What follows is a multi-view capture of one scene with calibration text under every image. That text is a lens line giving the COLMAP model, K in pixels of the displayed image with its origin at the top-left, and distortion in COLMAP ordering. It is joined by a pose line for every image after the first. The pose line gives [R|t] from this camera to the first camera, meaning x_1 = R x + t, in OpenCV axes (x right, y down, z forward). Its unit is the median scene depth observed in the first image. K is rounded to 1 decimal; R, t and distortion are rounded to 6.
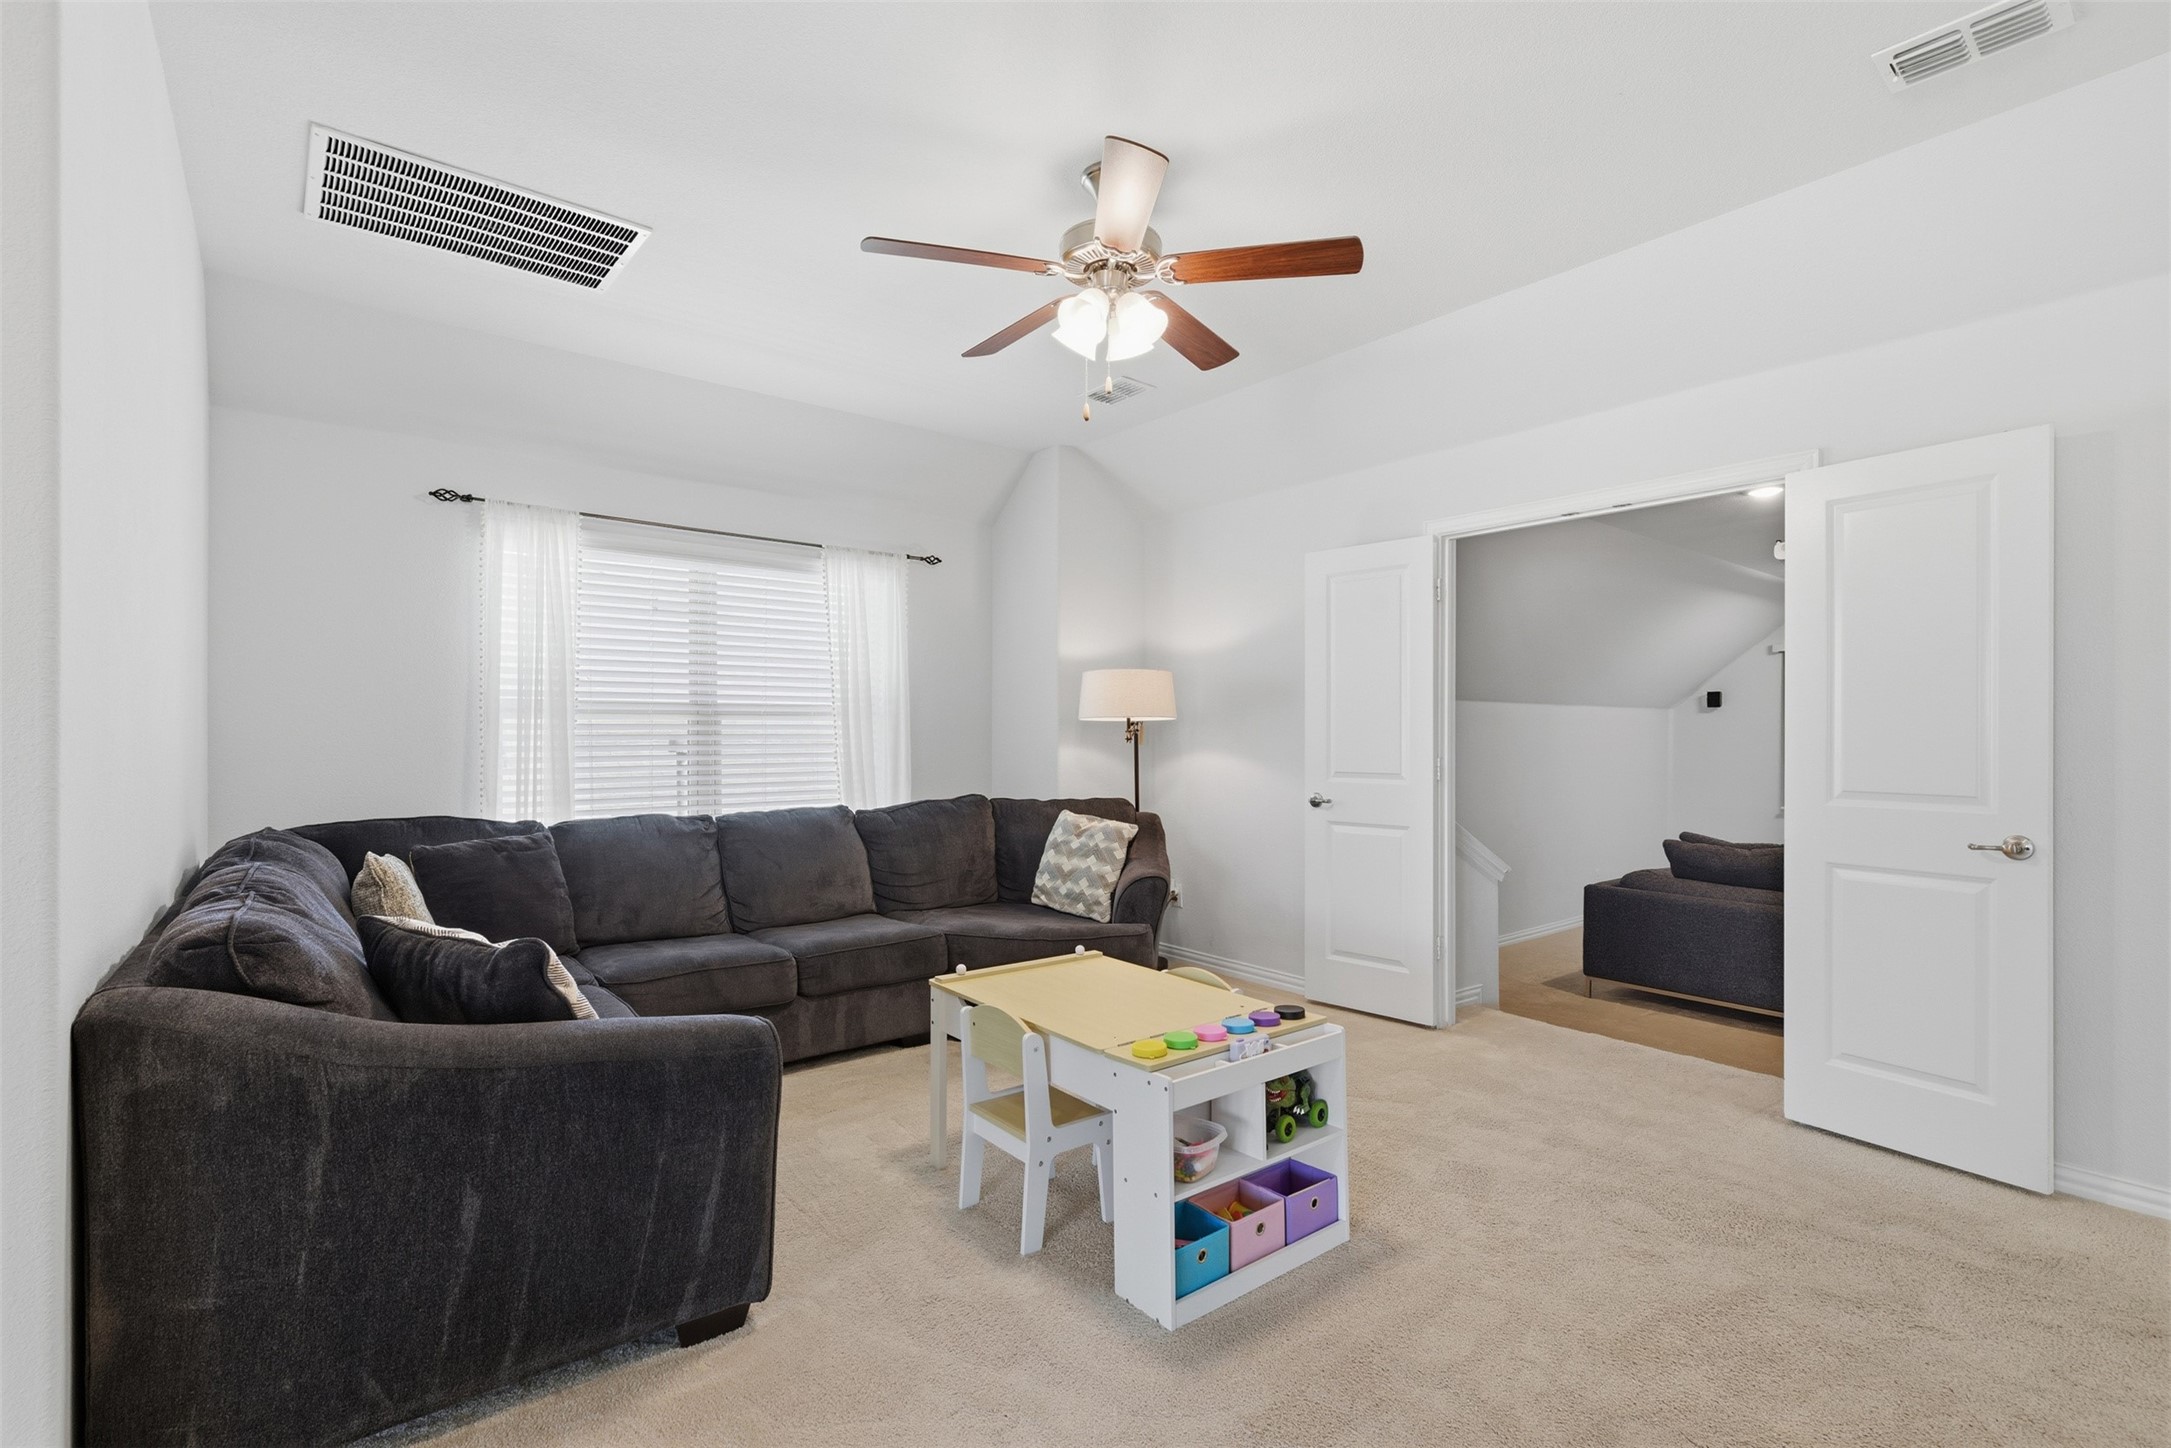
lens RADIAL K [[986.0, 0, 1080.2], [0, 986.0, 723.8], [0, 0, 1]] dist [-0.004968, 0.000487]
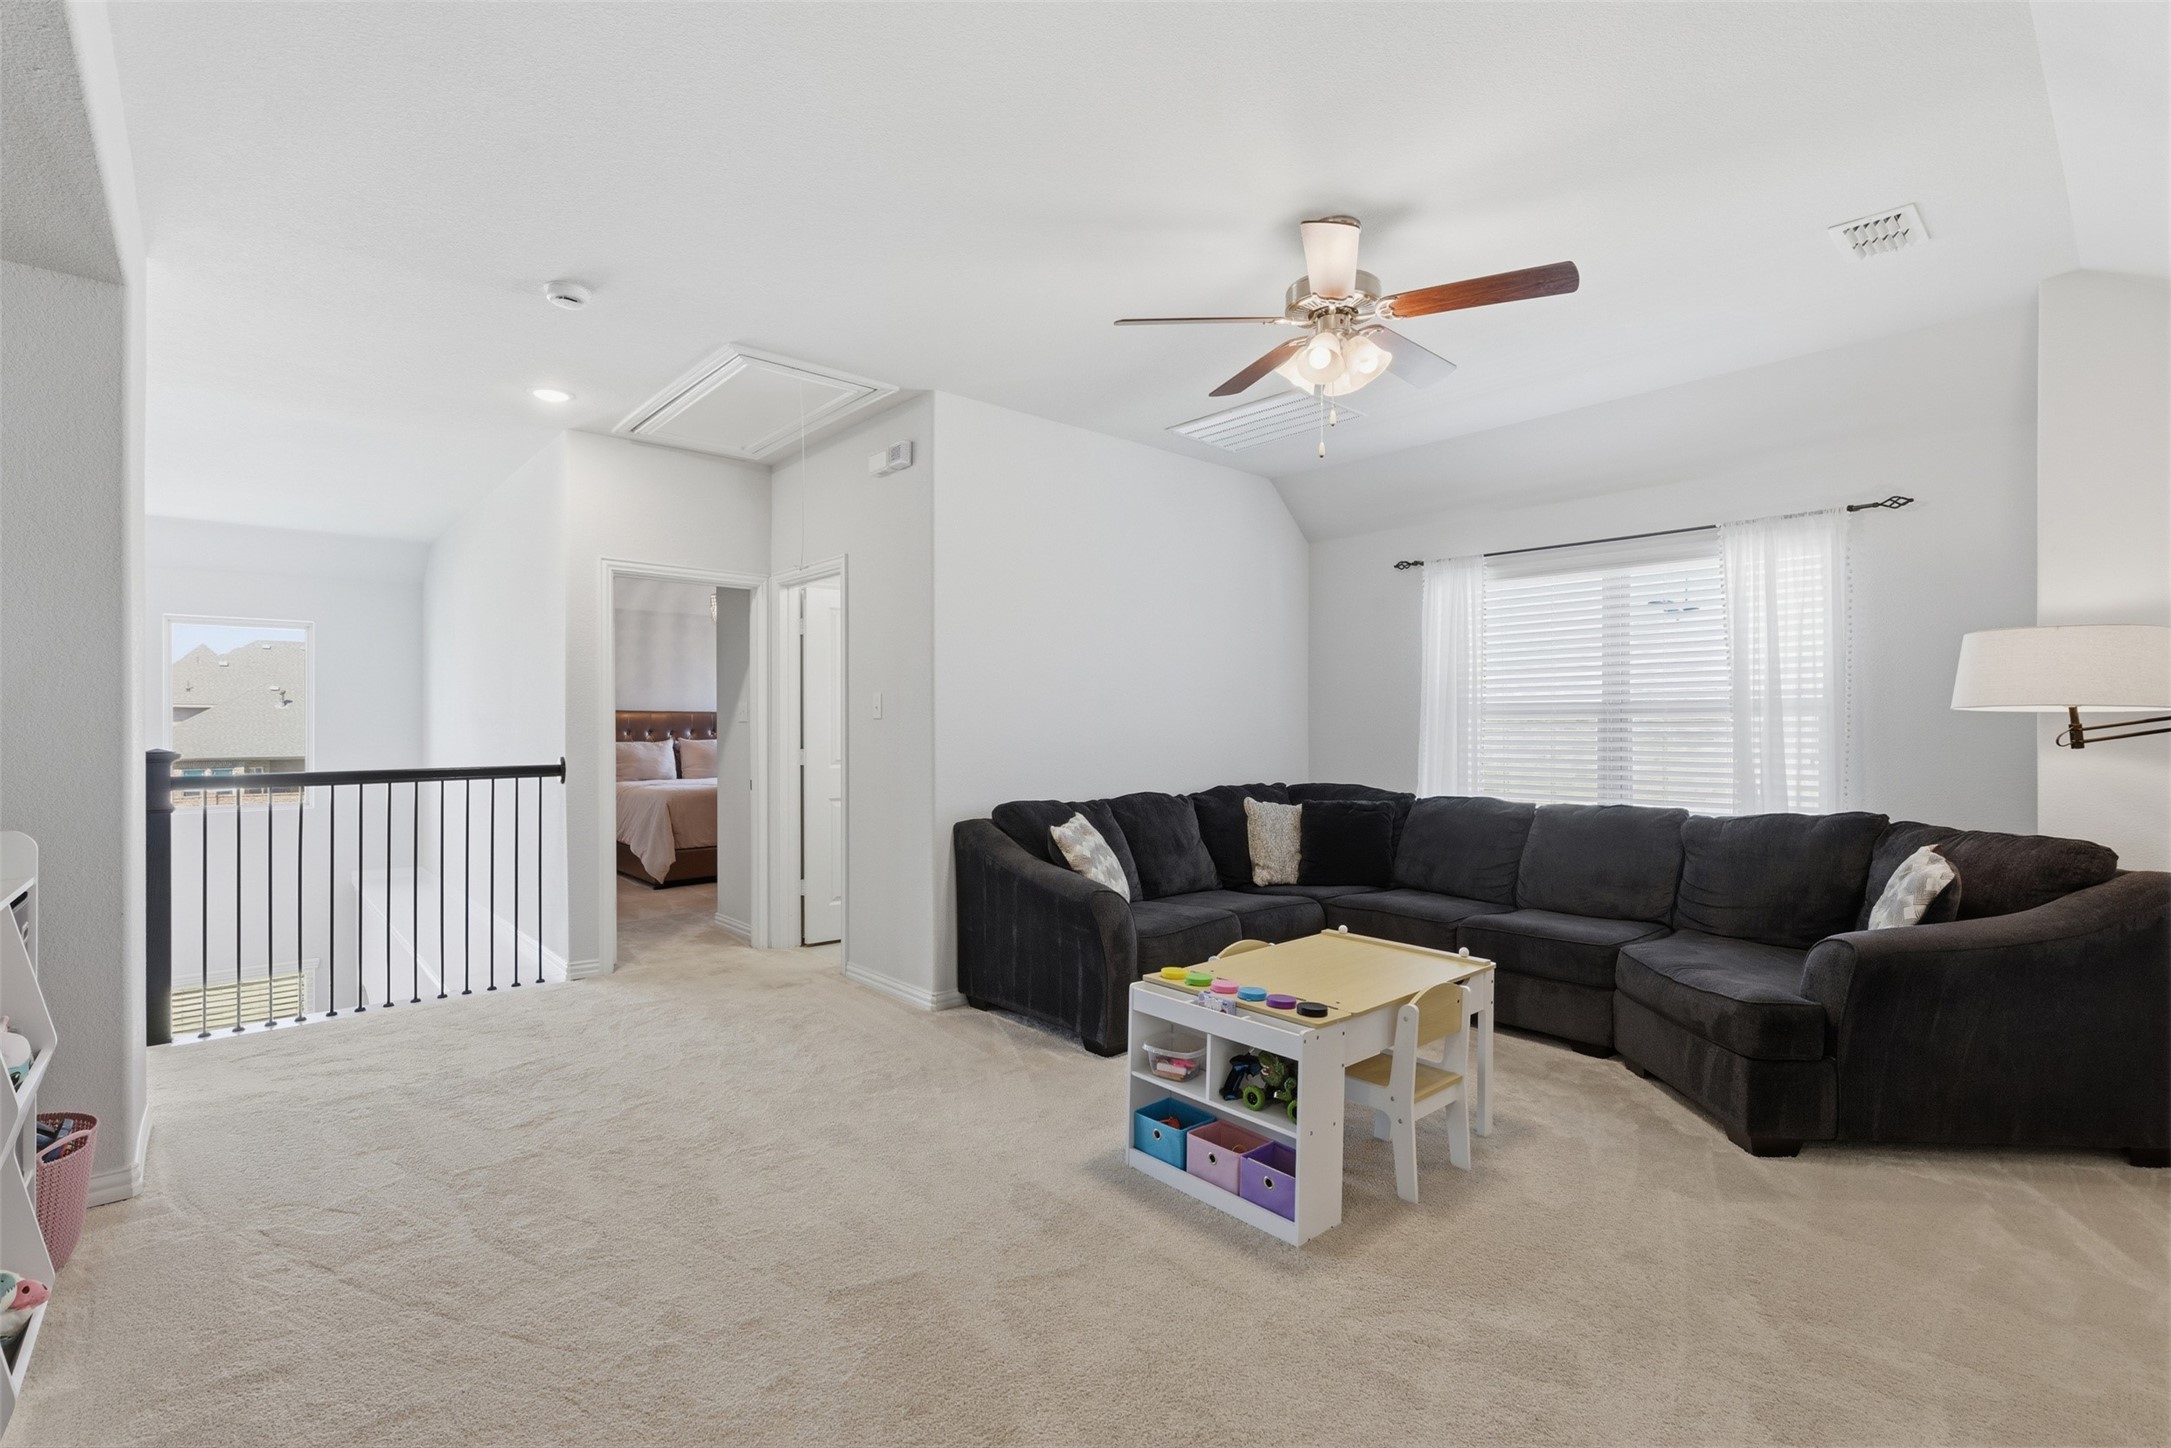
lens RADIAL K [[986.0, 0, 1080.2], [0, 986.0, 723.8], [0, 0, 1]] dist [-0.004968, 0.000487]
pose [[0.042784, -0.003711, -0.999077, 0.791948], [0.011433, 0.999929, -0.003225, -0.000802], [0.999019, -0.011285, 0.042824, 0.469143]]
